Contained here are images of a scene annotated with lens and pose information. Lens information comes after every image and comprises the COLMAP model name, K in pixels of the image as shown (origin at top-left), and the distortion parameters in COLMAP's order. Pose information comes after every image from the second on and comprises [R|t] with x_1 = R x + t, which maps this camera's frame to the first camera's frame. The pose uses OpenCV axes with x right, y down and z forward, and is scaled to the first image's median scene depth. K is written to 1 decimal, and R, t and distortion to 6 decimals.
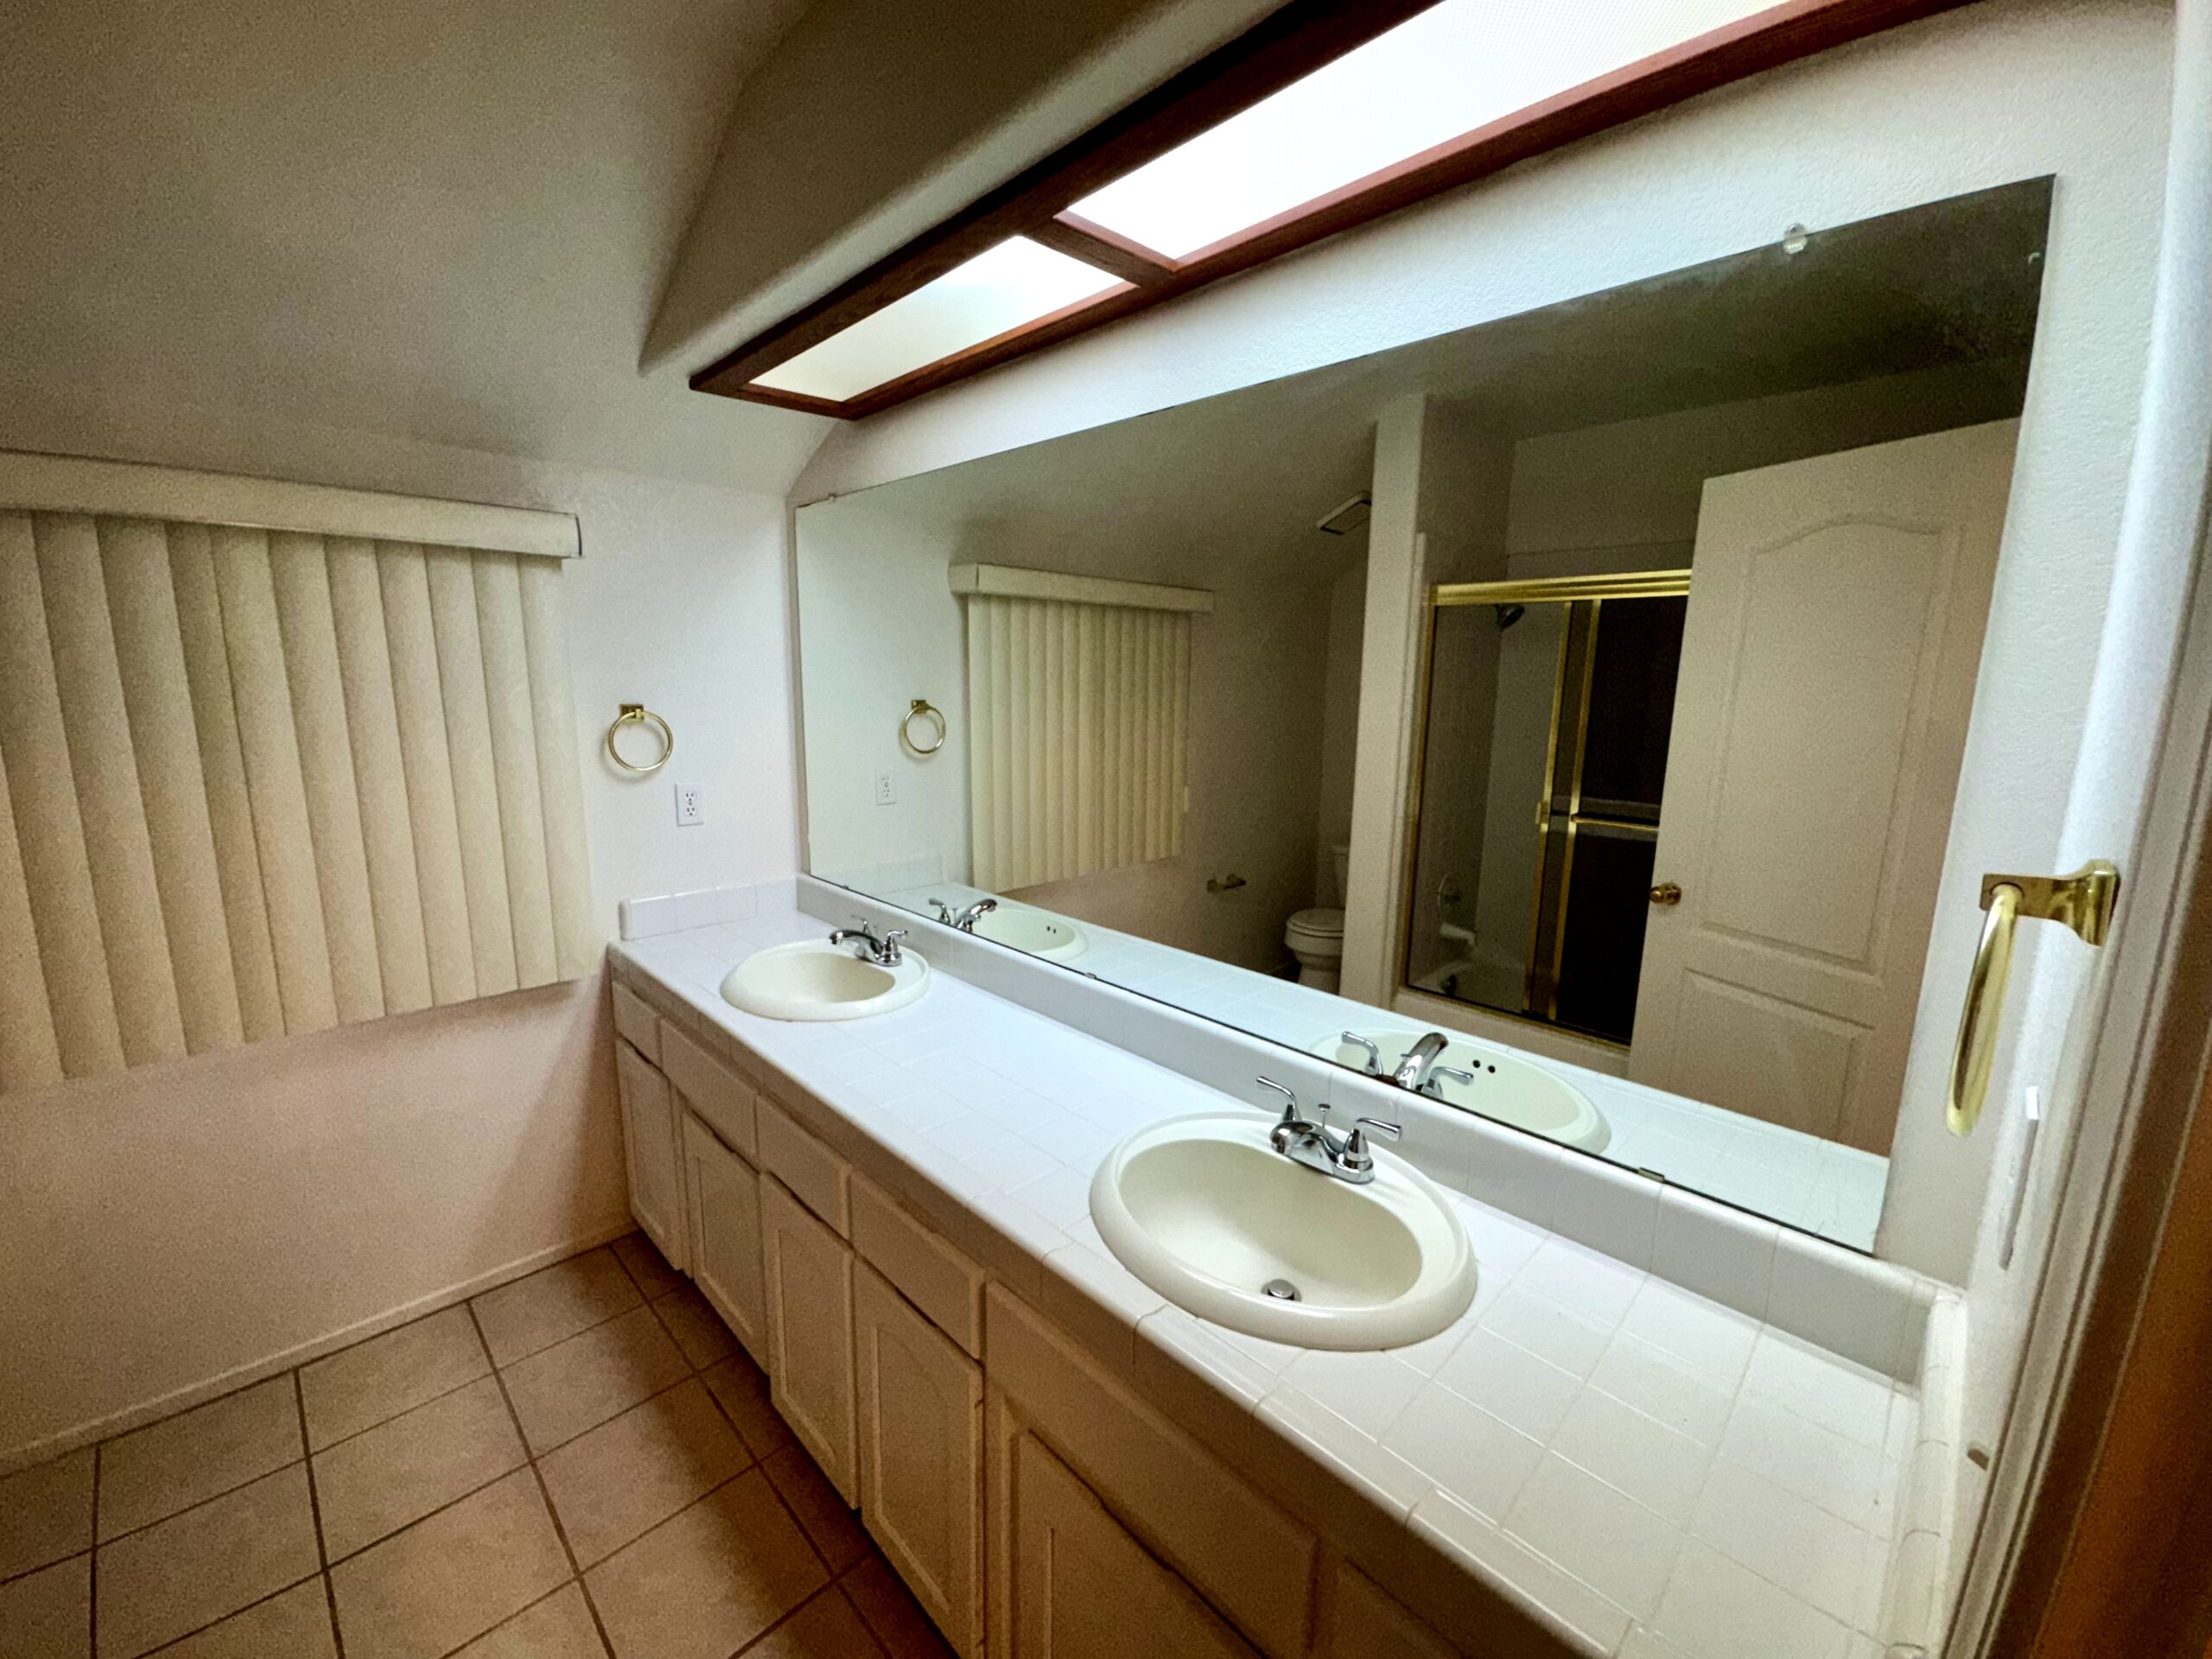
lens RADIAL K [[890.2, 0, 1109.0], [0, 890.2, 827.3], [0, 0, 1]] dist [-0.003681, 0.000676]
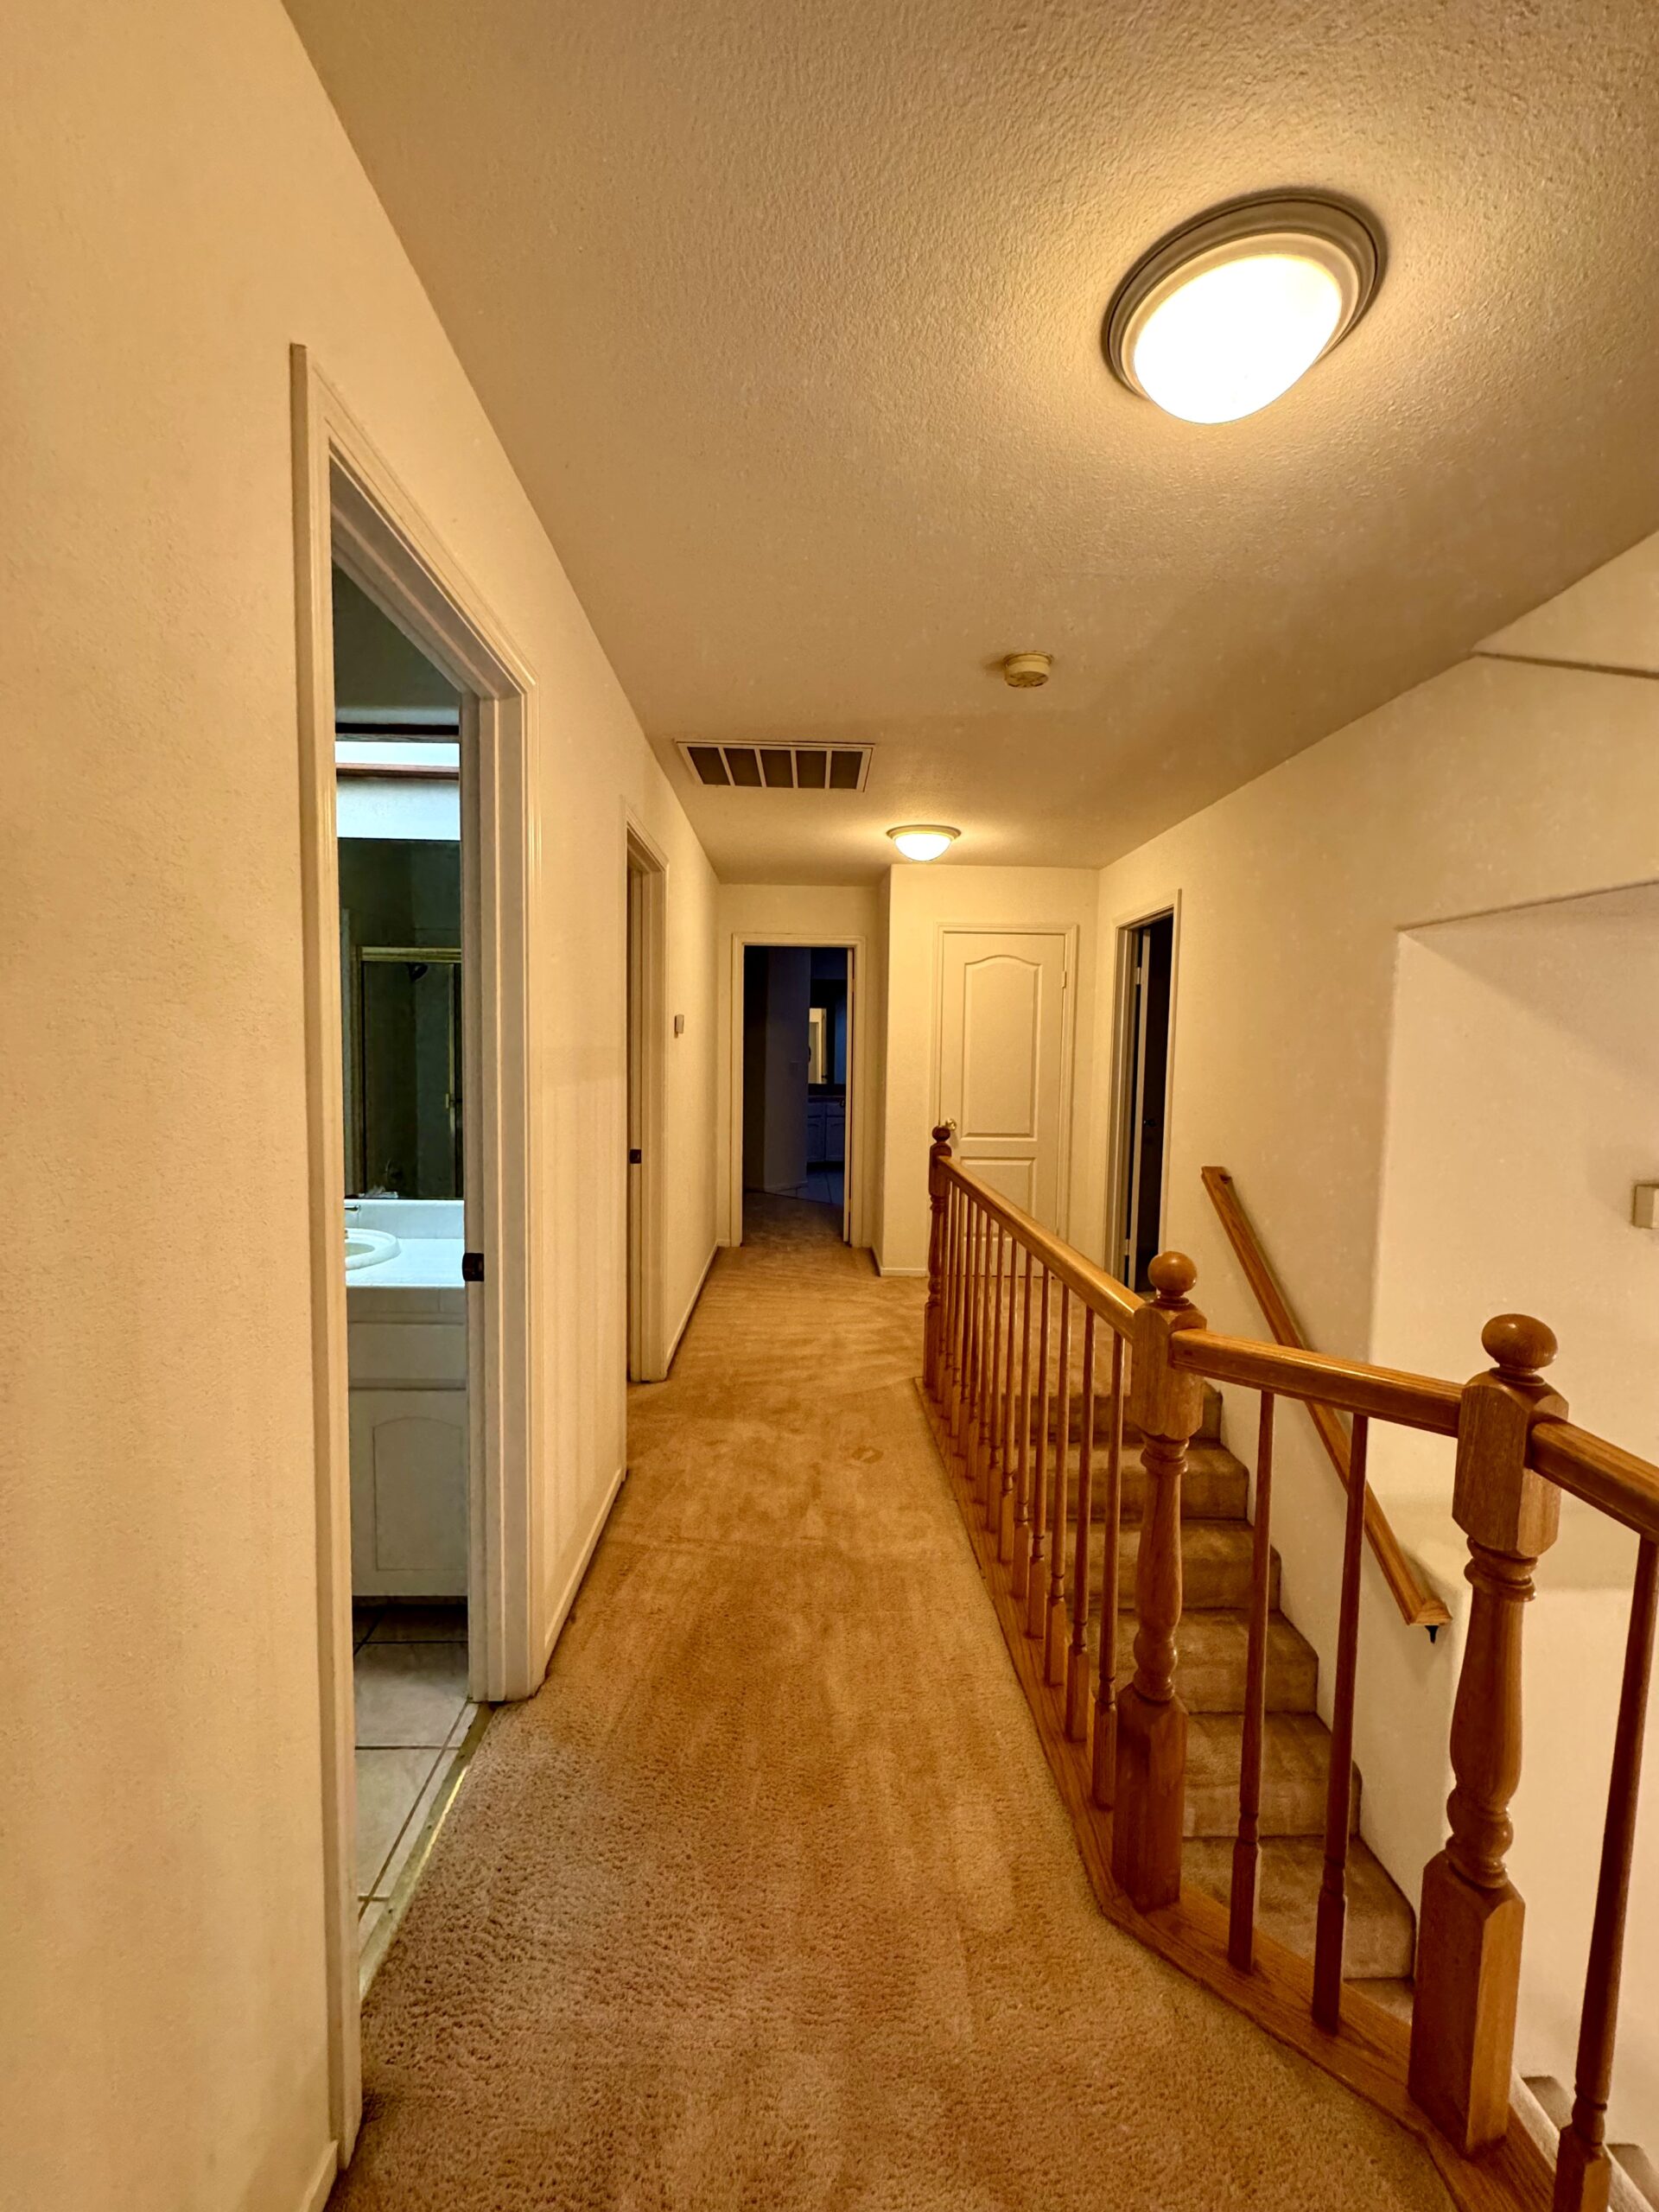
lens RADIAL K [[890.2, 0, 828.6], [0, 890.2, 1098.3], [0, 0, 1]] dist [-0.003681, 0.000676]
pose [[0.683265, -0.042629, 0.728925, -0.141910], [0.114383, 0.992218, -0.049192, 0.105029], [-0.721156, 0.116987, 0.682824, -0.408408]]
